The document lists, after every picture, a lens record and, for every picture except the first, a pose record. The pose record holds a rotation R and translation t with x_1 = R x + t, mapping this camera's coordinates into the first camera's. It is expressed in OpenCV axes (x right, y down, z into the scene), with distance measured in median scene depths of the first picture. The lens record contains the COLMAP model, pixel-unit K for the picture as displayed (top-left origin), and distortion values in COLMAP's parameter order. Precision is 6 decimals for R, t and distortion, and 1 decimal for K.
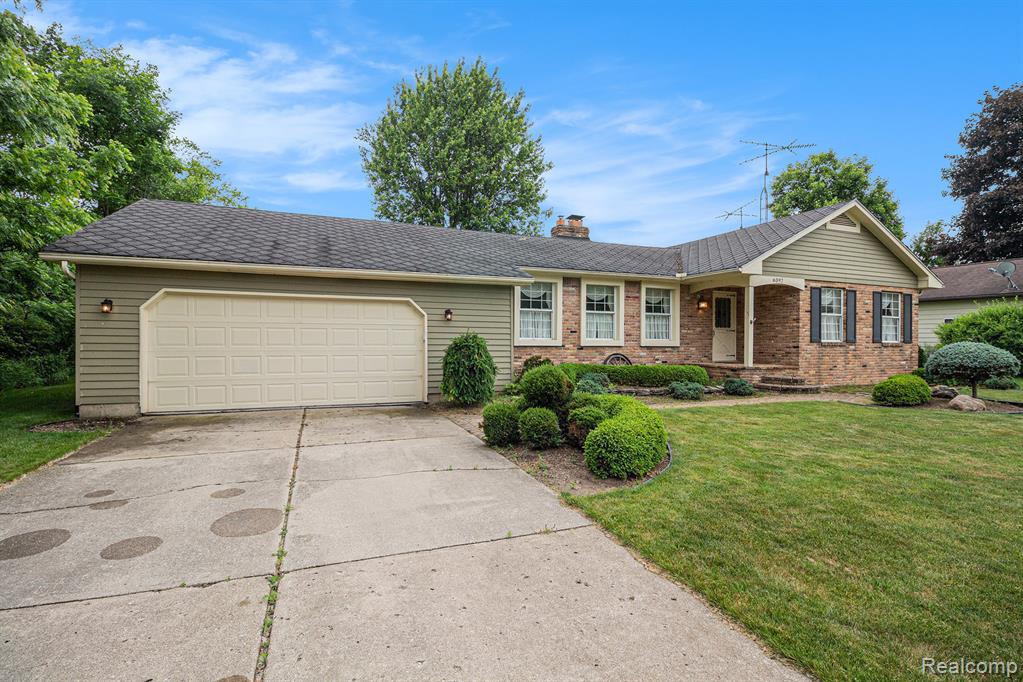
lens RADIAL K [[491.1, 0, 506.5], [0, 491.1, 339.1], [0, 0, 1]] dist [-0.000036, -0.011628]
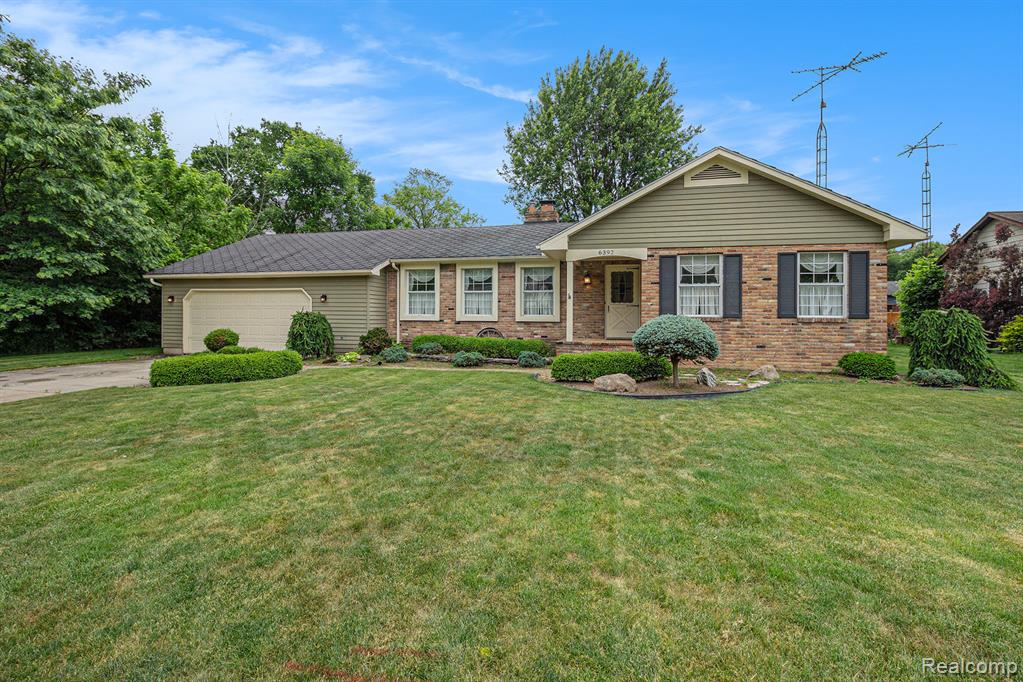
lens RADIAL K [[491.1, 0, 530.3], [0, 491.1, 324.7], [0, 0, 1]] dist [-0.000036, -0.011628]
pose [[0.812680, 0.005478, -0.582685, 0.943441], [0.000623, 0.999947, 0.010270, 0.010542], [0.582710, -0.008709, 0.812634, 0.130835]]
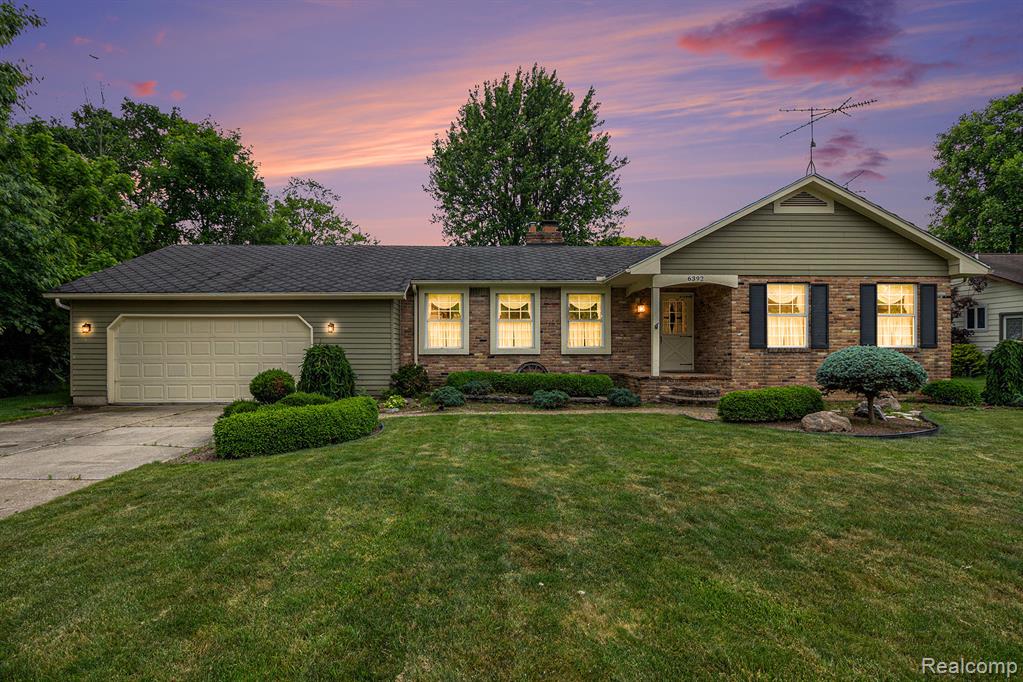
lens RADIAL K [[491.1, 0, 486.0], [0, 491.1, 364.4], [0, 0, 1]] dist [-0.000036, -0.011628]
pose [[0.936796, 0.002455, -0.349868, 0.485185], [0.010057, 0.999373, 0.033940, 0.000750], [0.349732, -0.035314, 0.936184, 0.035445]]
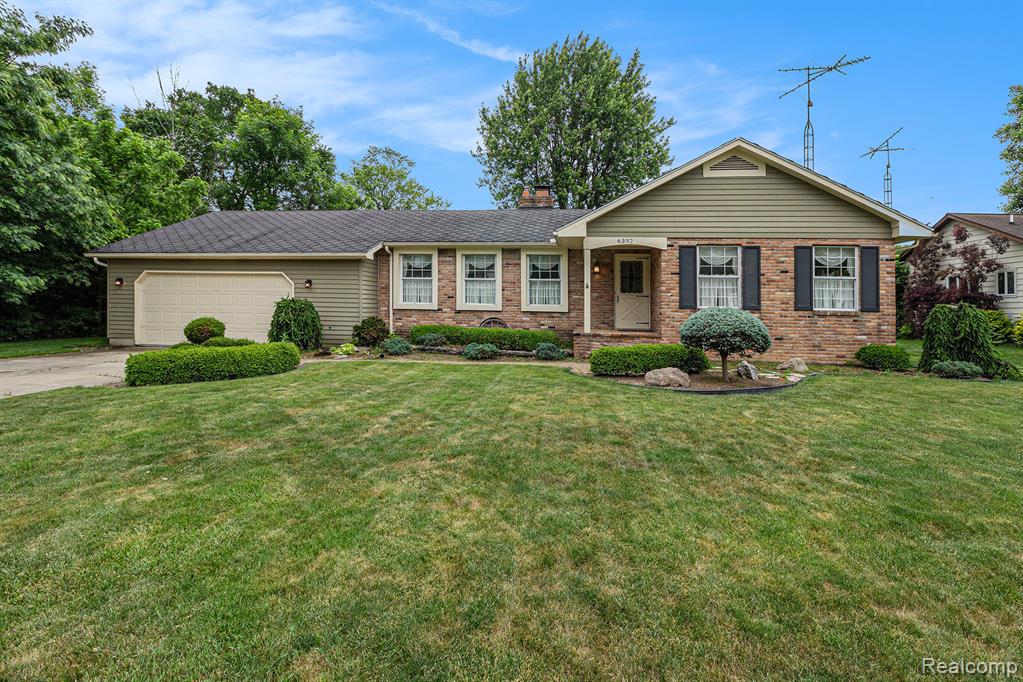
lens RADIAL K [[491.1, 0, 523.3], [0, 491.1, 316.5], [0, 0, 1]] dist [-0.000036, -0.011628]
pose [[0.880712, 0.016318, -0.473371, 0.786552], [-0.008833, 0.999798, 0.018031, 0.007410], [0.473570, -0.011699, 0.880678, 0.087200]]
